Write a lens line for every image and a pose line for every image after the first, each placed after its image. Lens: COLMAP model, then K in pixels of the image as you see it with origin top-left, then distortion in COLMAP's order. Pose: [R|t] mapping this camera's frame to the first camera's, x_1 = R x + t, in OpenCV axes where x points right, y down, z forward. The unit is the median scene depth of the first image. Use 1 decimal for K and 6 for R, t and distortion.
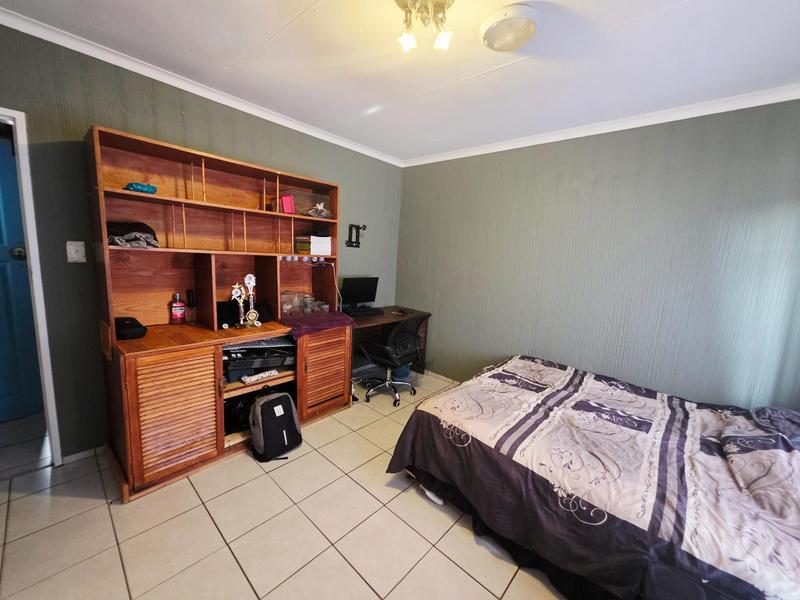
lens RADIAL K [[318.9, 0, 403.1], [0, 318.9, 298.2], [0, 0, 1]] dist [-0.000054, 0.000162]
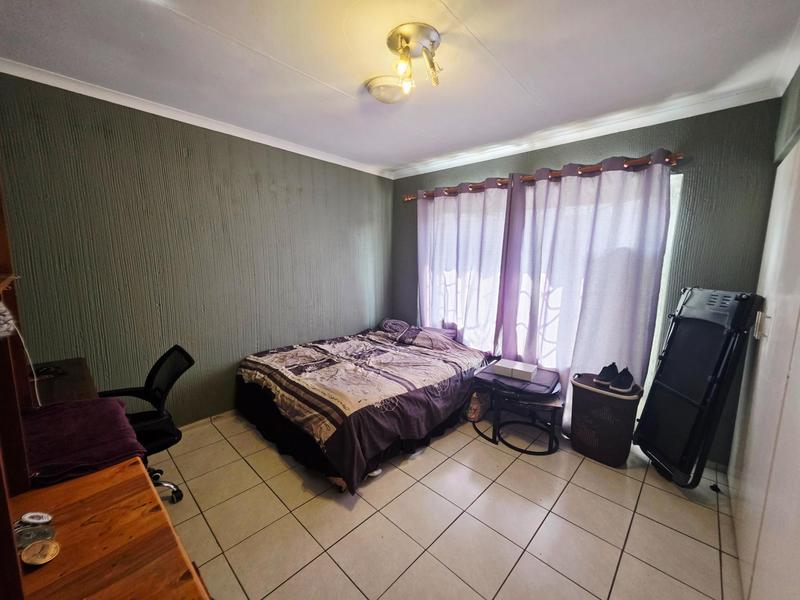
lens RADIAL K [[318.9, 0, 403.0], [0, 318.9, 300.5], [0, 0, 1]] dist [-0.000054, 0.000162]
pose [[0.007208, -0.184595, 0.982788, -0.756495], [0.124562, 0.975325, 0.182279, -0.140832], [-0.992186, 0.121104, 0.030024, 0.666932]]
